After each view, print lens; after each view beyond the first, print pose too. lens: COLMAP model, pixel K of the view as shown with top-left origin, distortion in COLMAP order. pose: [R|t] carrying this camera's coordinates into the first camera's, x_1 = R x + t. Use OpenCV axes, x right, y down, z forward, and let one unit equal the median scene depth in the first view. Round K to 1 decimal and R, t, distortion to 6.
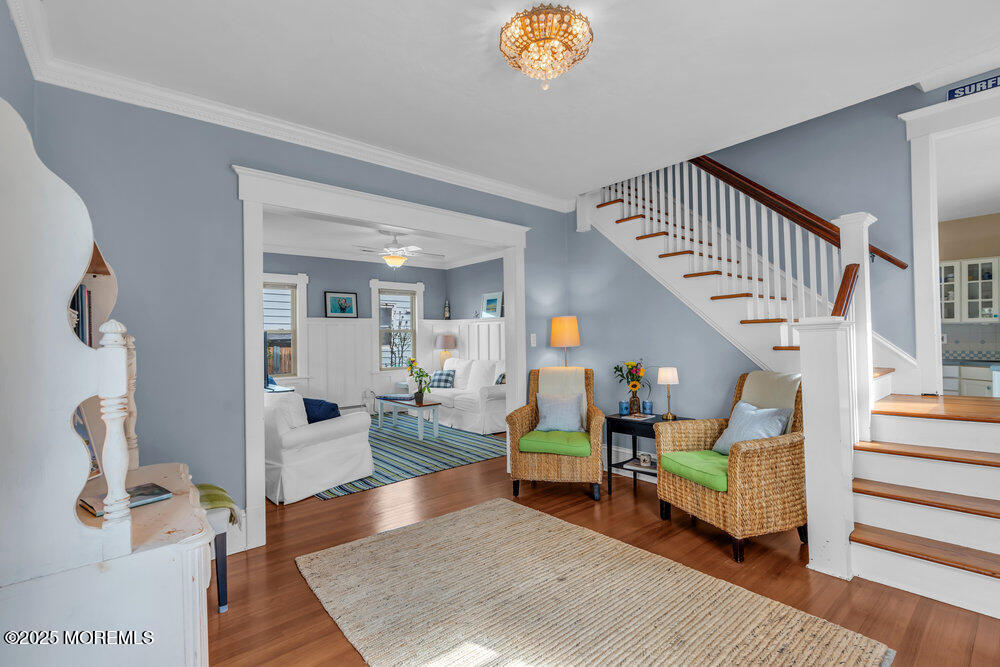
lens RADIAL K [[447.6, 0, 501.7], [0, 447.6, 333.9], [0, 0, 1]] dist [-0.008853, 0.002352]
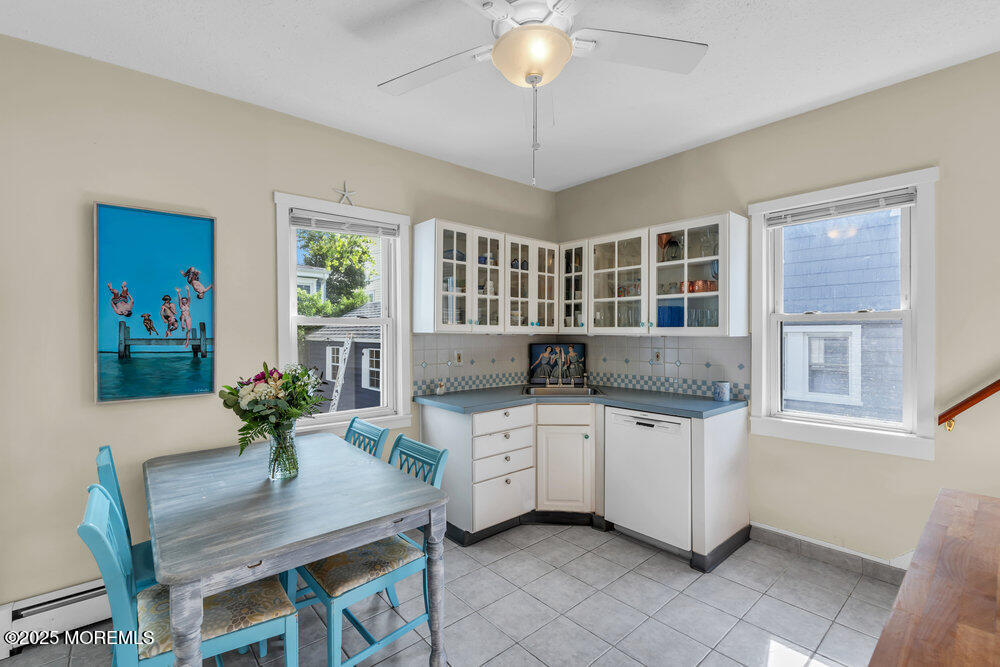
lens RADIAL K [[450.3, 0, 502.1], [0, 450.3, 334.1], [0, 0, 1]] dist [-0.004947, 0.000313]
pose [[-0.016194, 0.002980, 0.999864, 0.466448], [-0.010210, 0.999943, -0.003145, -0.024751], [-0.999817, -0.010260, -0.016163, 1.193874]]
